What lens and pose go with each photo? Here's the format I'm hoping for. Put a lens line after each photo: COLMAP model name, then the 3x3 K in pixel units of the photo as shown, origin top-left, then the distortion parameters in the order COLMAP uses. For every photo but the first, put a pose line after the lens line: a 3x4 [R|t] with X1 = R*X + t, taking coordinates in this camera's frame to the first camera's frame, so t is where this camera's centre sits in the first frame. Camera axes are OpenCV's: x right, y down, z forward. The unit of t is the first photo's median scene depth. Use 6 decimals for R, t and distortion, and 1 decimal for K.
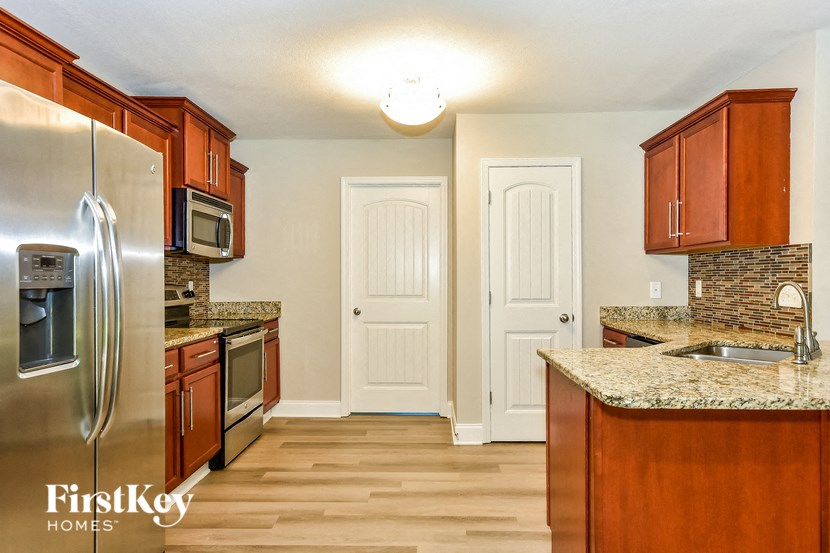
lens RADIAL K [[545.6, 0, 415.0], [0, 545.6, 276.5], [0, 0, 1]] dist [-0.000597, 0.029563]
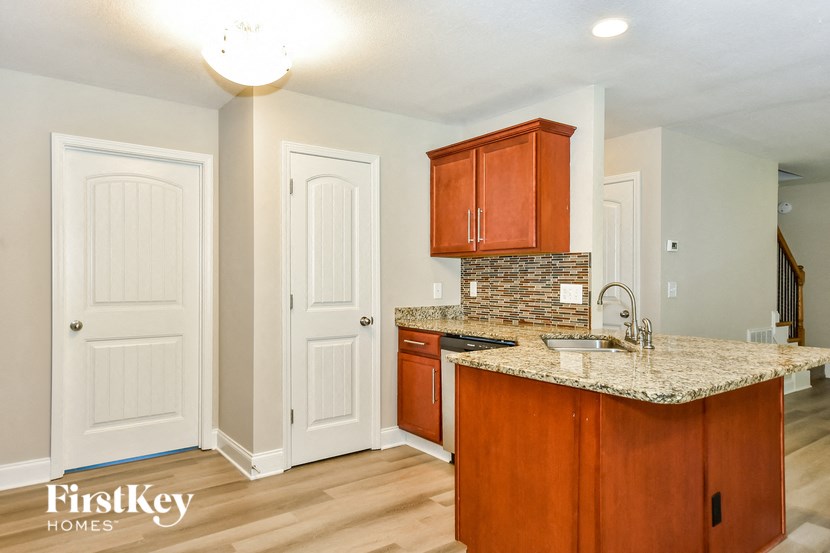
lens RADIAL K [[545.6, 0, 415.0], [0, 545.6, 276.5], [0, 0, 1]] dist [-0.000597, 0.029563]
pose [[0.771243, 0.004482, 0.636525, -0.287429], [-0.003369, 0.999990, -0.002960, 0.000171], [-0.636532, 0.000138, 0.771251, 0.217456]]
